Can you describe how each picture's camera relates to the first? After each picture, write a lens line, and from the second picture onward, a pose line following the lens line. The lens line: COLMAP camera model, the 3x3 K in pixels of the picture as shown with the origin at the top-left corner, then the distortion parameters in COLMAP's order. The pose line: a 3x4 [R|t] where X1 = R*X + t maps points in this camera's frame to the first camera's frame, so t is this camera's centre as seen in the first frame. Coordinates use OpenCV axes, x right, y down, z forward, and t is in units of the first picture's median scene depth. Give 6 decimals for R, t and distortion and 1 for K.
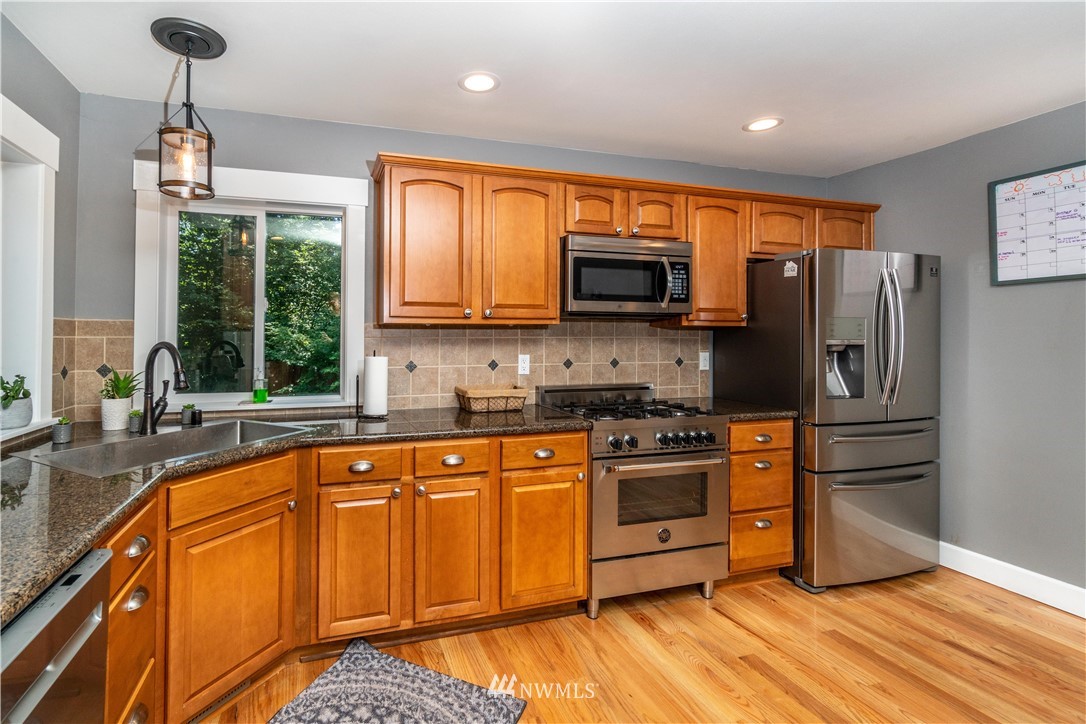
lens RADIAL K [[505.9, 0, 478.8], [0, 505.9, 330.3], [0, 0, 1]] dist [-0.003159, -0.000313]
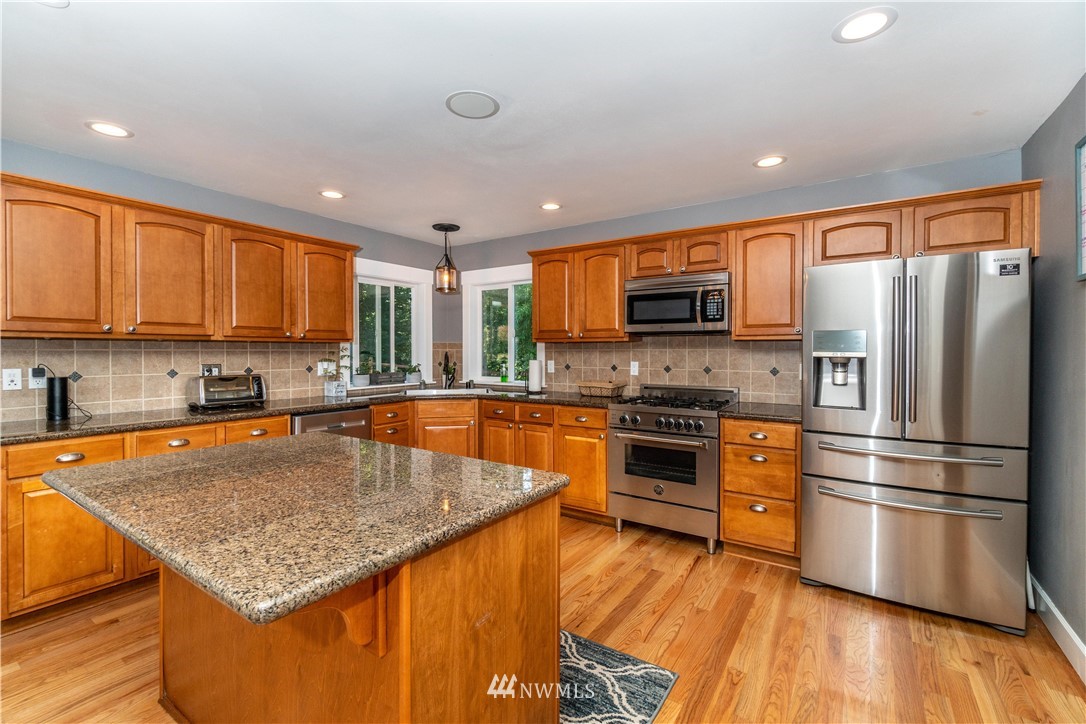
lens RADIAL K [[473.1, 0, 541.3], [0, 473.1, 357.1], [0, 0, 1]] dist [0.002519, 0.000292]
pose [[0.636996, 0.010831, -0.770791, 1.076761], [0.010523, 0.999686, 0.022744, 0.001305], [0.770795, -0.022599, 0.636682, -0.081406]]
